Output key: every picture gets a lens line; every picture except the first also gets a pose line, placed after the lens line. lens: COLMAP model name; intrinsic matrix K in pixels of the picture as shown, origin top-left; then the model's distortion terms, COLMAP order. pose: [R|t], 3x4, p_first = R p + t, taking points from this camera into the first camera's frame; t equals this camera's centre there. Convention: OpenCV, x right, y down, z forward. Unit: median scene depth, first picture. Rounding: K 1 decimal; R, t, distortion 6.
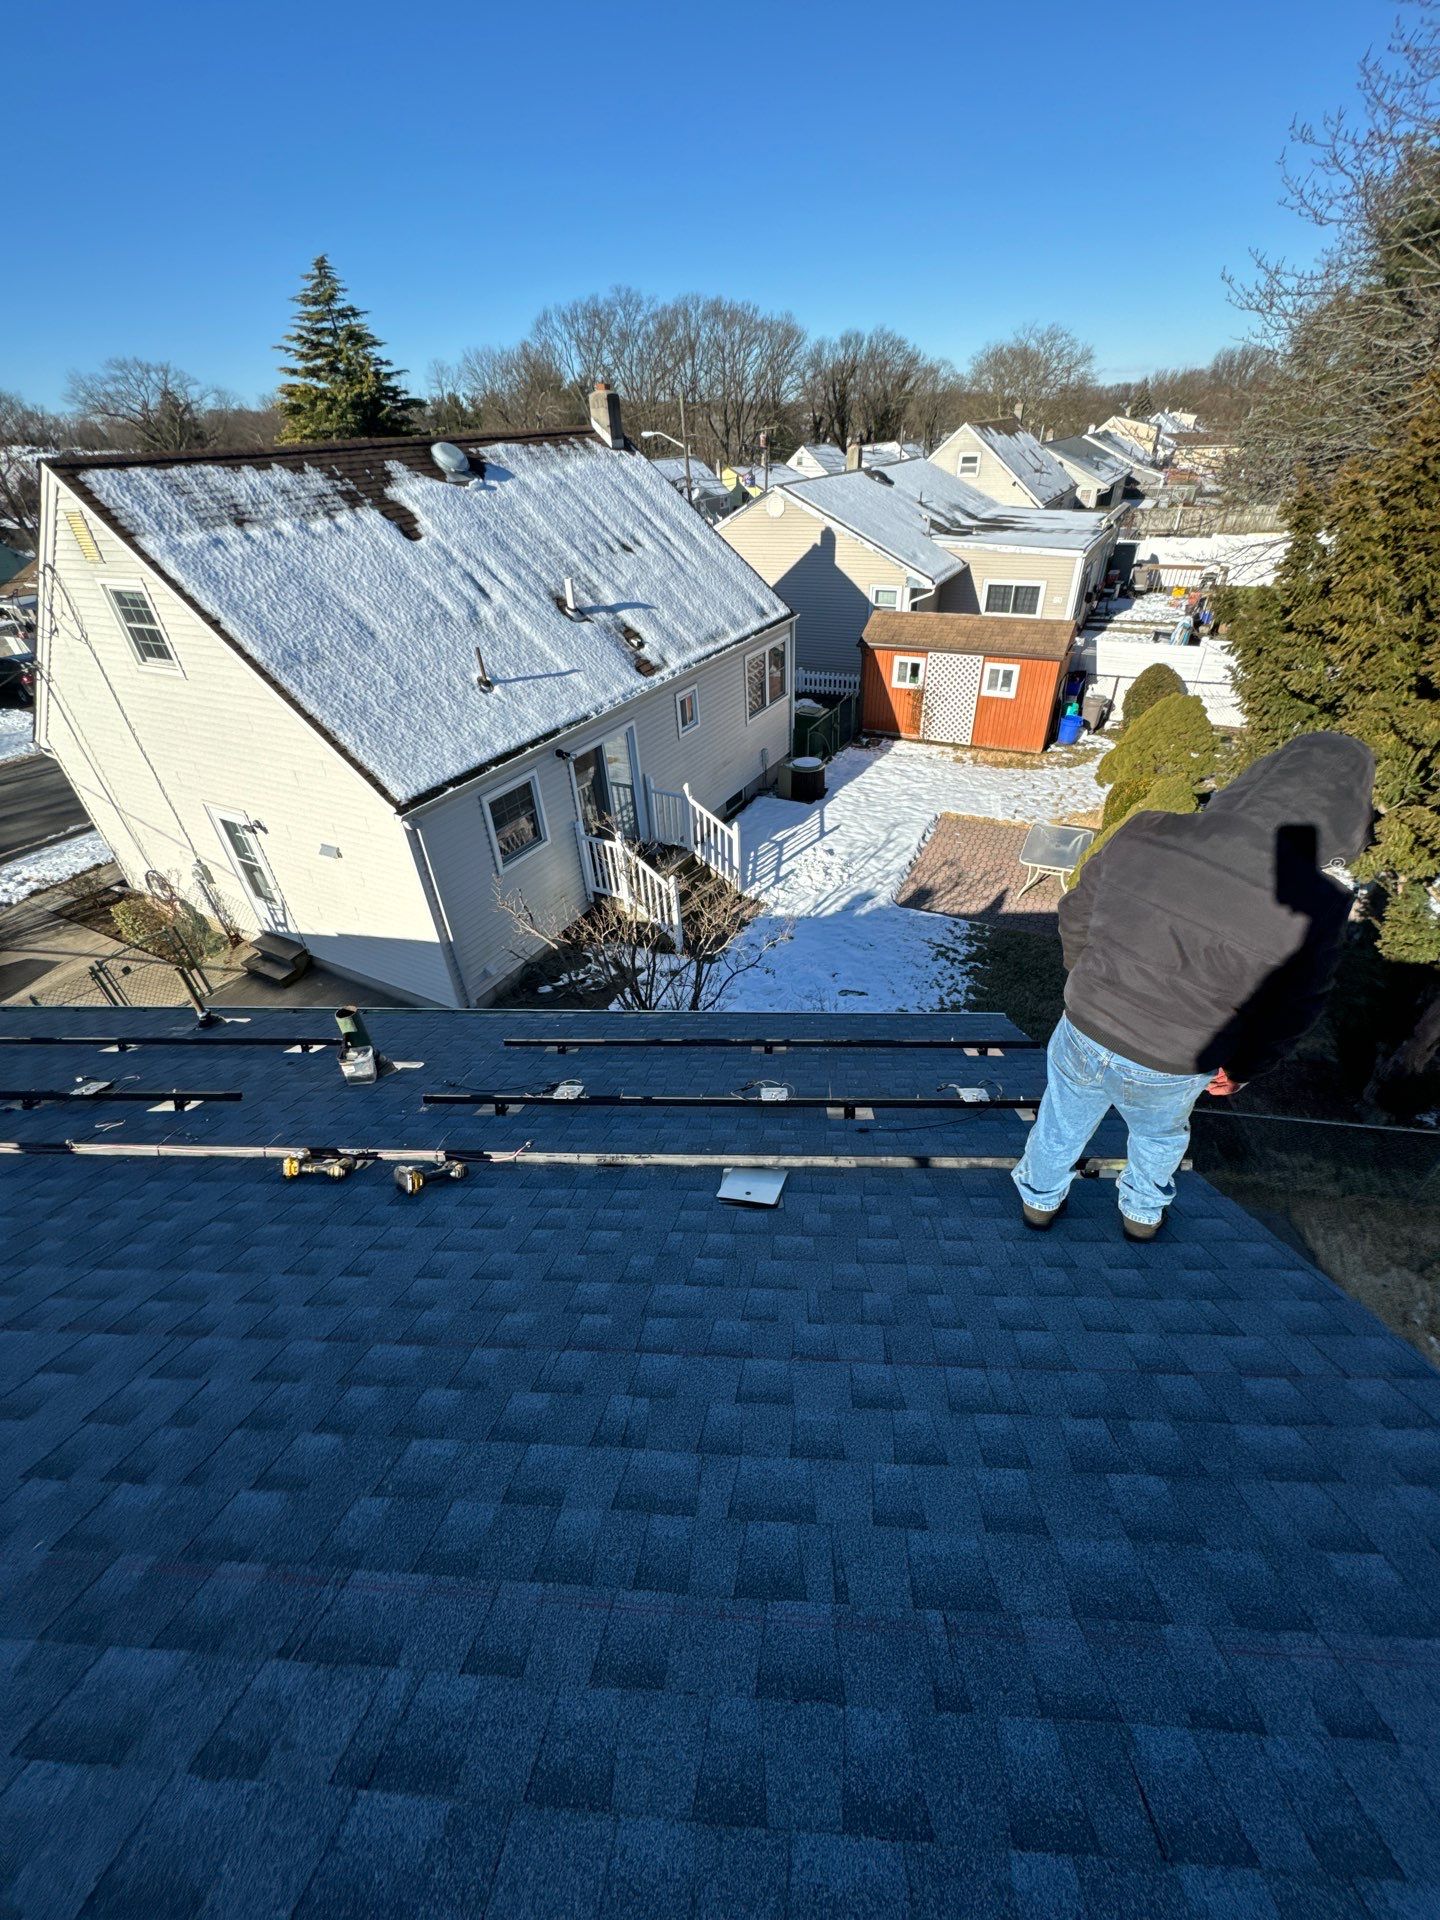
lens RADIAL K [[758.6, 0, 724.7], [0, 758.6, 962.1], [0, 0, 1]] dist [-0.003804, -0.000014]
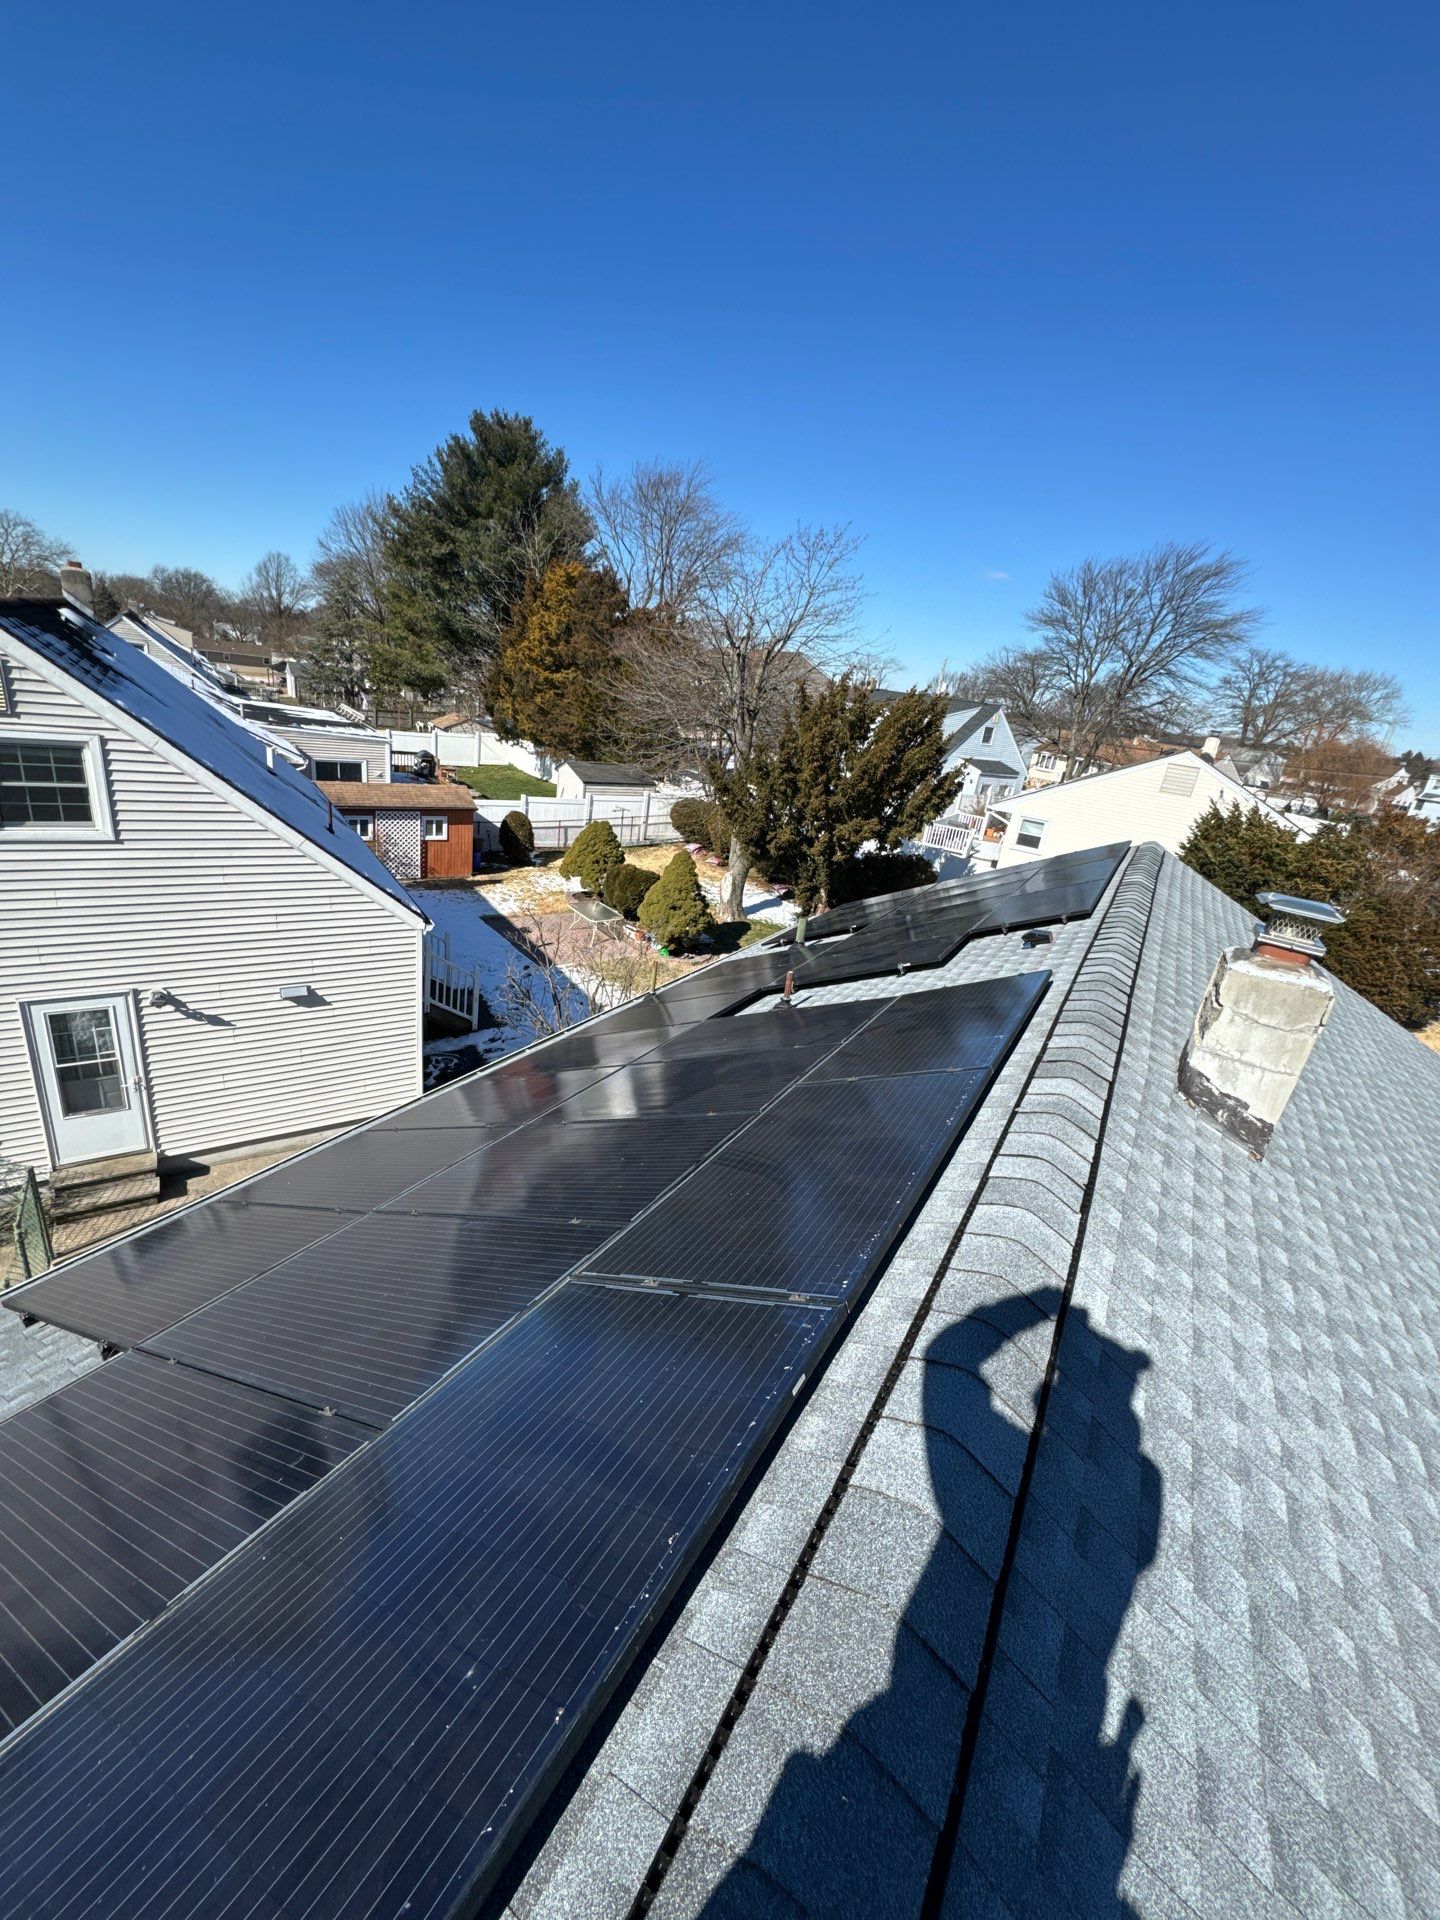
lens RADIAL K [[758.6, 0, 719.8], [0, 758.6, 964.7], [0, 0, 1]] dist [-0.003804, -0.000014]
pose [[0.441294, -0.211459, 0.872092, -0.714937], [0.386984, 0.921672, 0.027660, 0.006503], [-0.809632, 0.325280, 0.488559, 0.023377]]
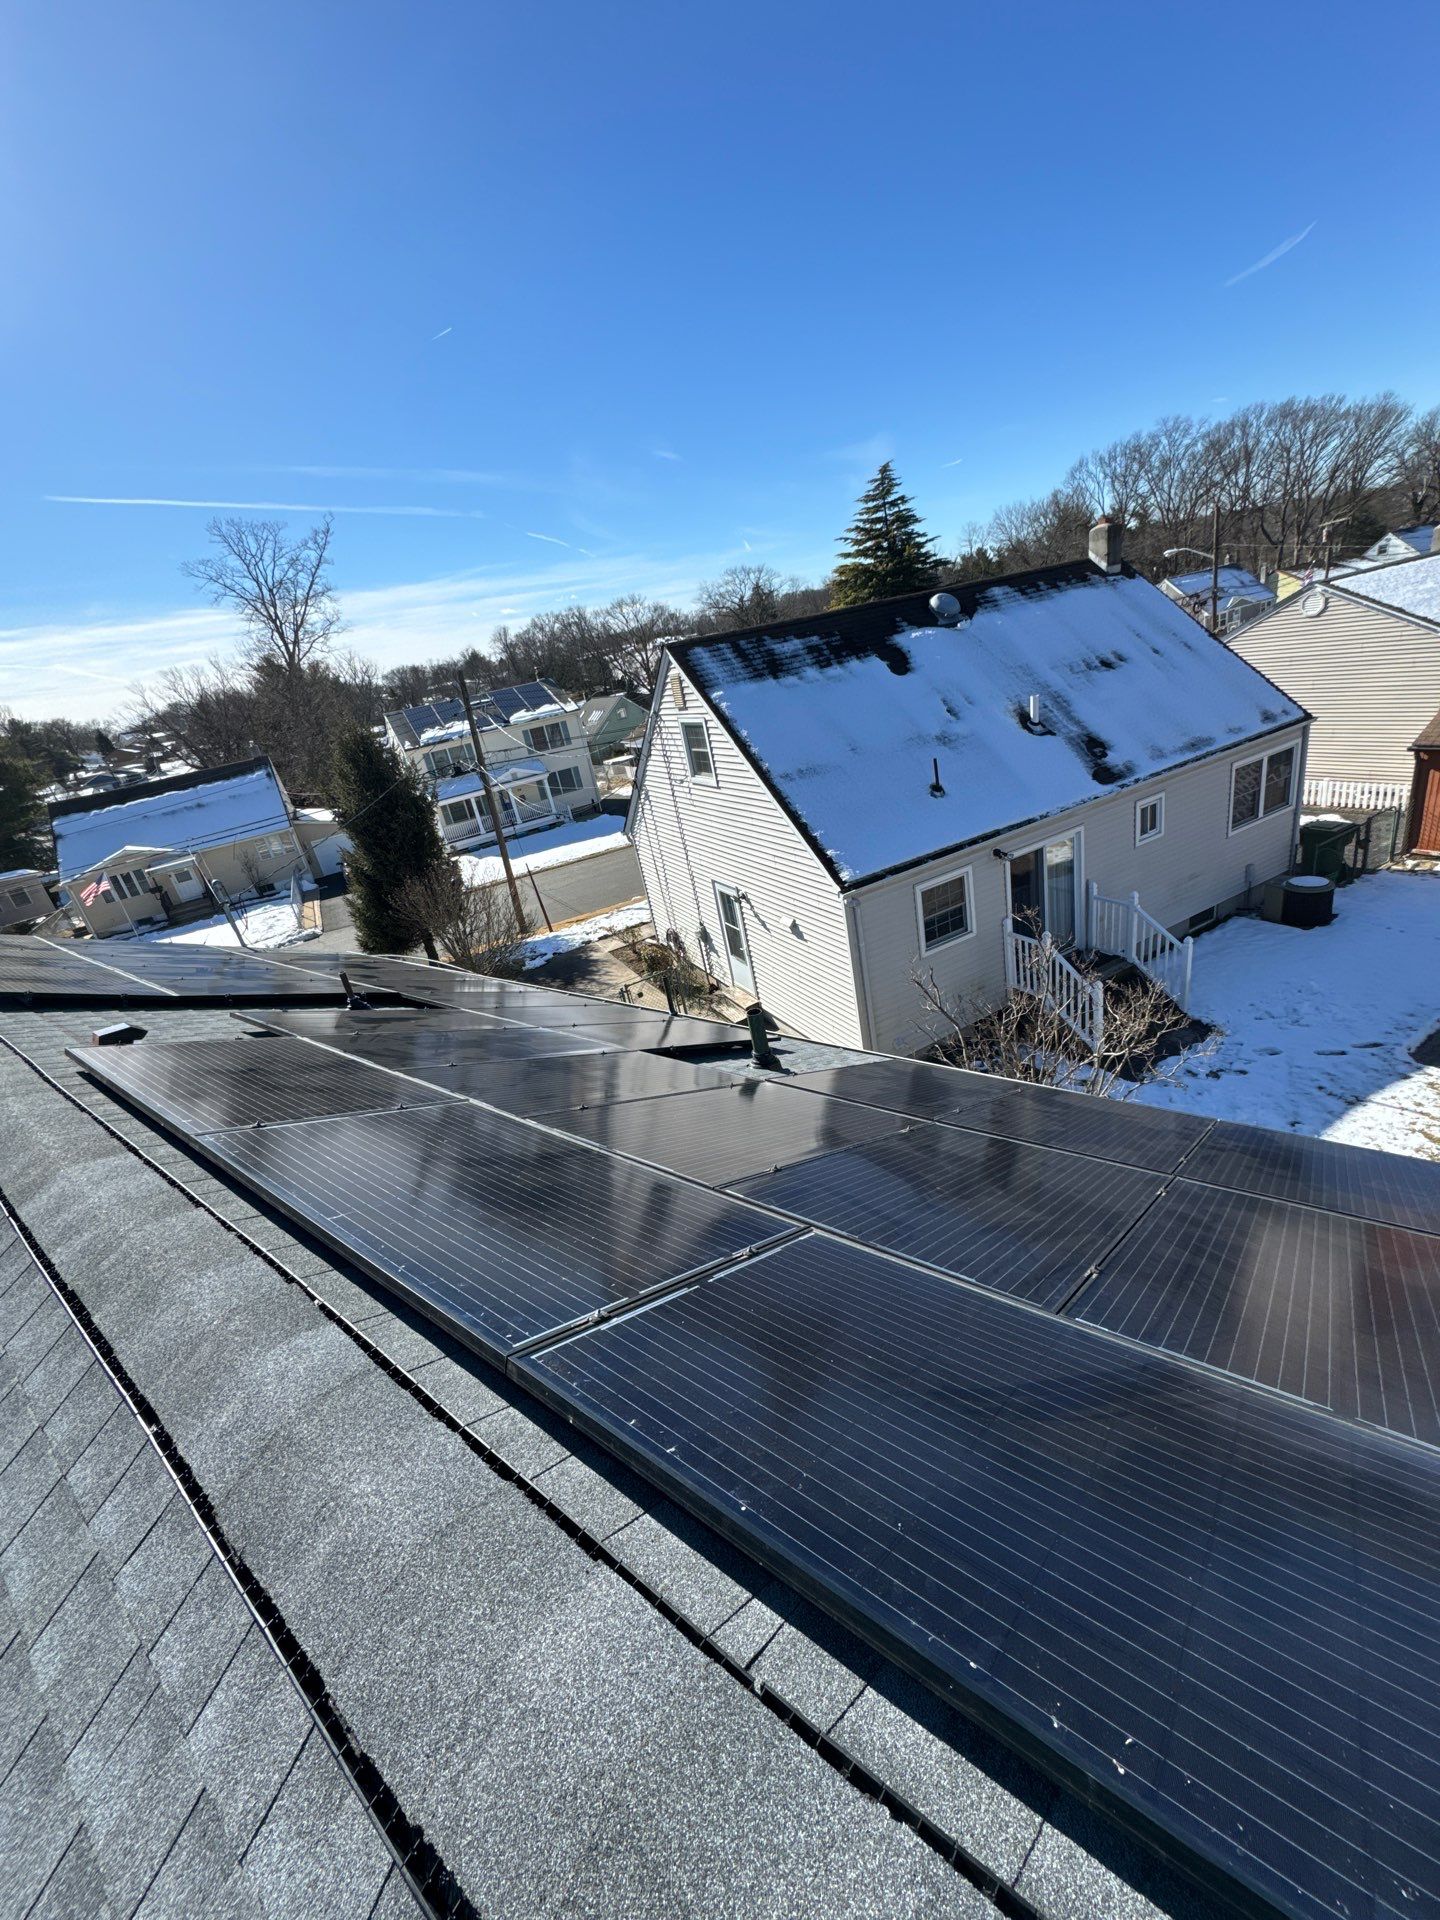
lens RADIAL K [[758.6, 0, 721.7], [0, 758.6, 962.2], [0, 0, 1]] dist [-0.003804, -0.000014]
pose [[0.826803, 0.117633, -0.550053, 0.042789], [-0.195681, 0.976959, -0.085204, 0.026413], [0.527357, 0.178082, 0.830772, -0.036647]]
